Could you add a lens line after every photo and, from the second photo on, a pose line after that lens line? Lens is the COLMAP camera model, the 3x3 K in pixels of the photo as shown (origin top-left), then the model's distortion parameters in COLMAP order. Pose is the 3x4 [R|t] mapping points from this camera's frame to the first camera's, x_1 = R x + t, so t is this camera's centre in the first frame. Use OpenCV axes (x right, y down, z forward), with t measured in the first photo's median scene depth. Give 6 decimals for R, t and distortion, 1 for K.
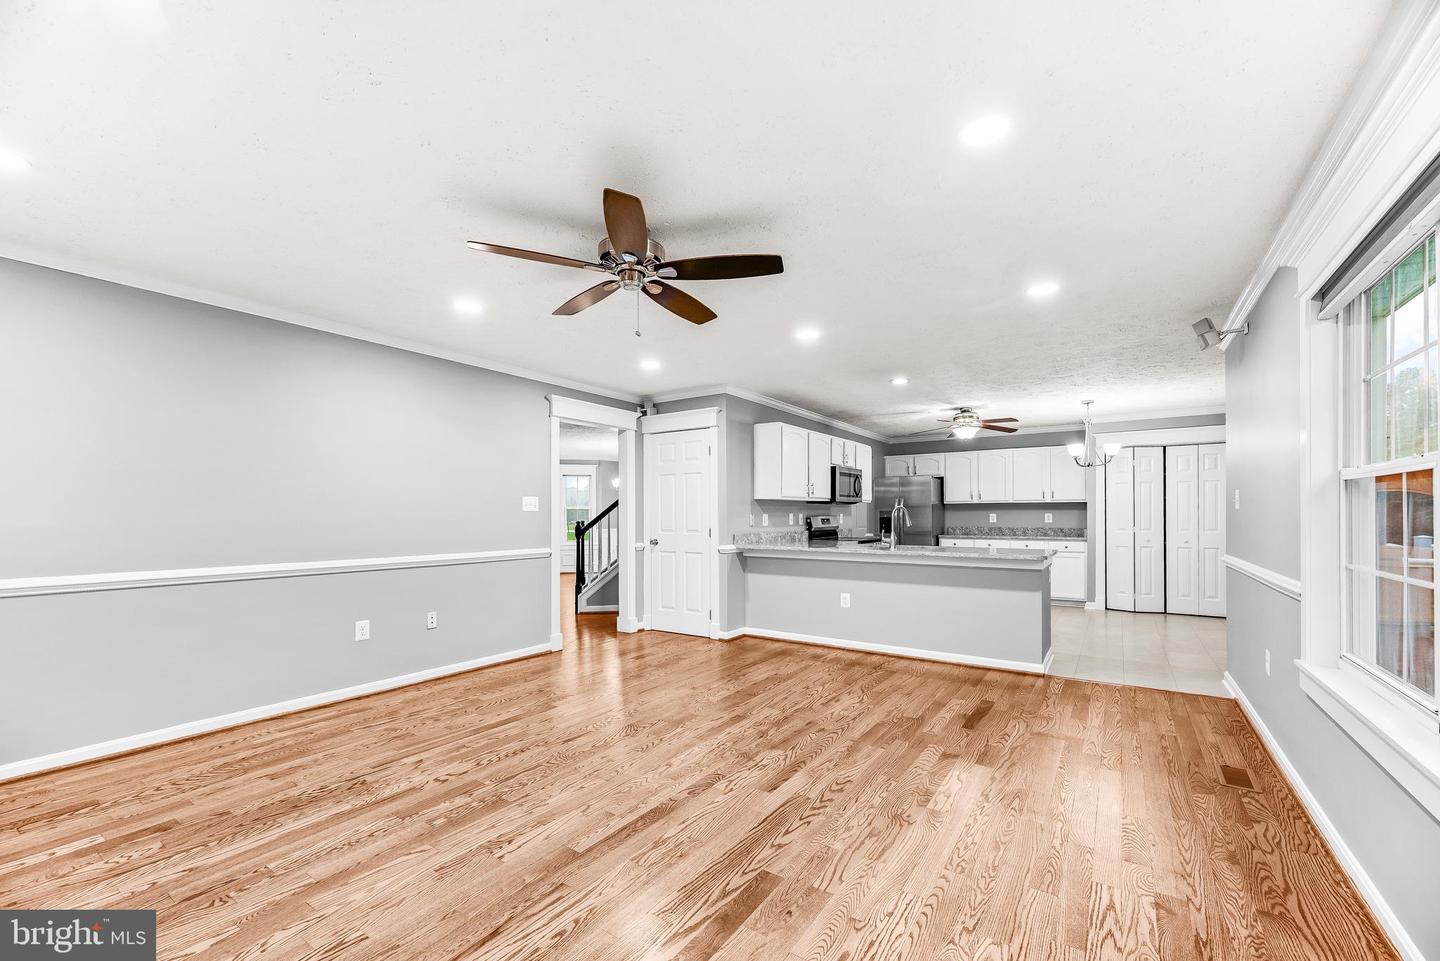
lens RADIAL K [[590.9, 0, 714.1], [0, 590.9, 514.4], [0, 0, 1]] dist [0.000630, 0.000188]
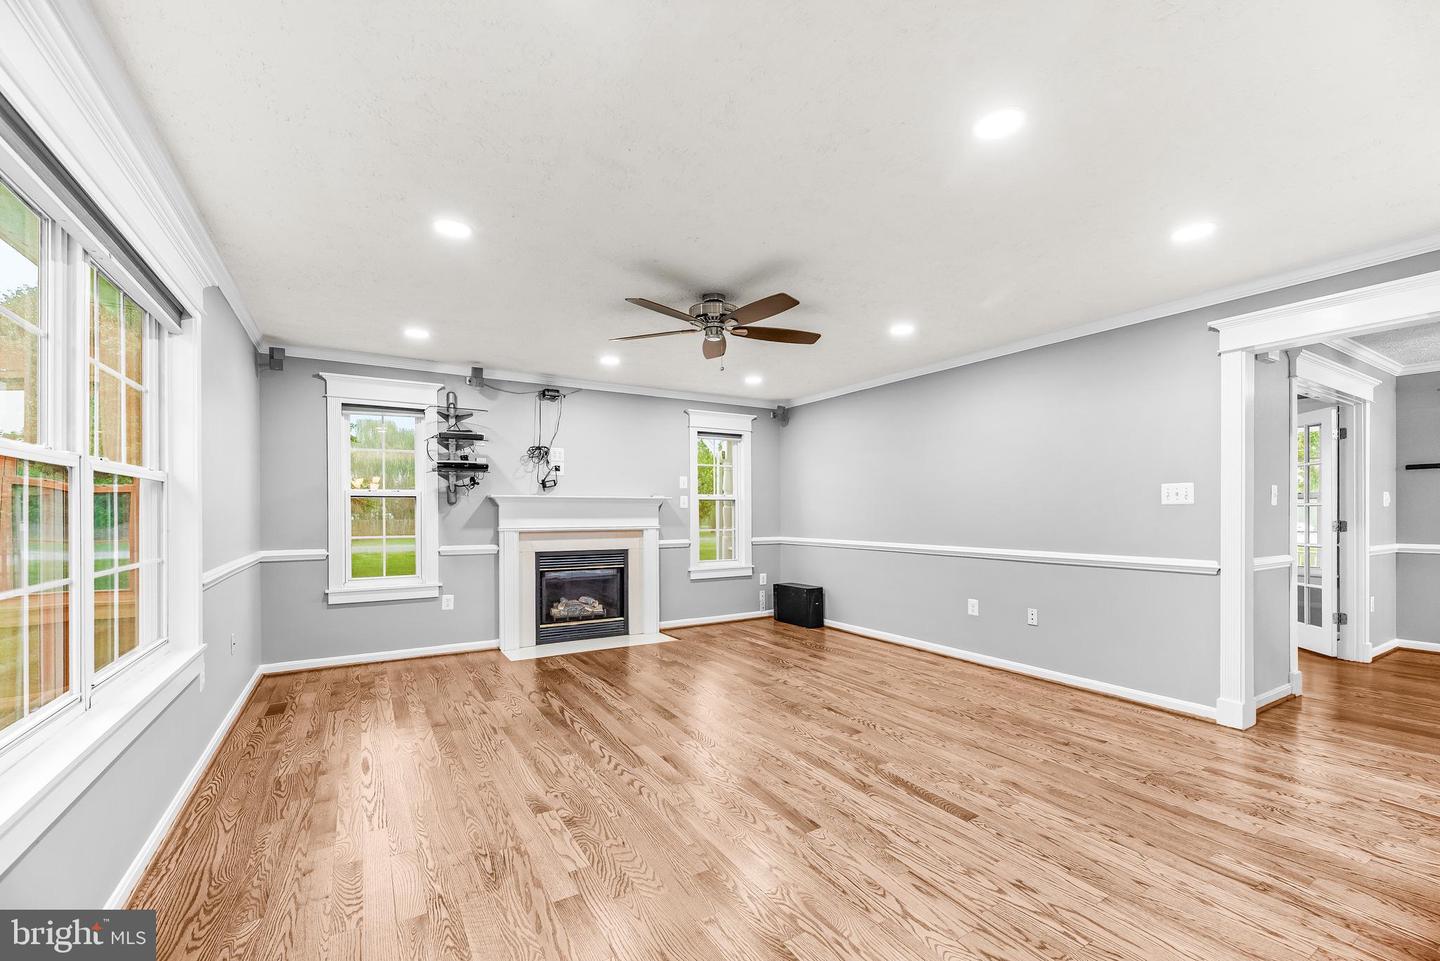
lens RADIAL K [[590.9, 0, 719.8], [0, 590.9, 513.0], [0, 0, 1]] dist [0.000630, 0.000188]
pose [[-0.406961, 0.003191, -0.913440, 0.652087], [0.003453, 0.999992, 0.001954, 0.001505], [0.913439, -0.002359, -0.406969, 0.943434]]
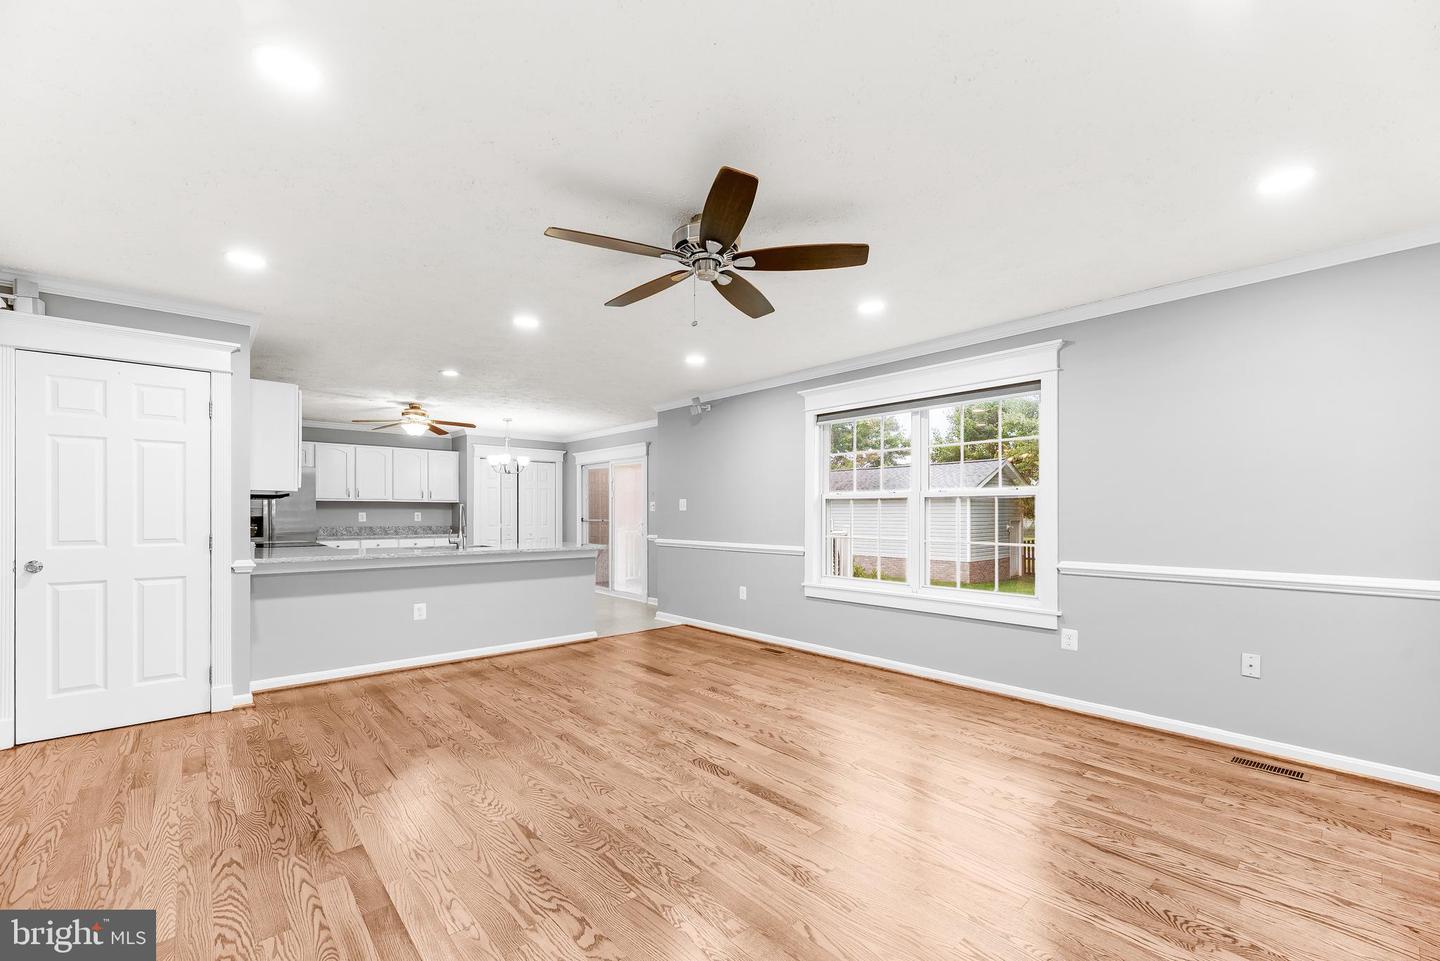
lens RADIAL K [[590.9, 0, 714.4], [0, 590.9, 510.4], [0, 0, 1]] dist [0.000630, 0.000188]
pose [[0.241011, 0.007965, 0.970490, -0.652604], [-0.003117, 0.999968, -0.007433, 0.001221], [-0.970517, -0.001234, 0.241028, 0.459596]]
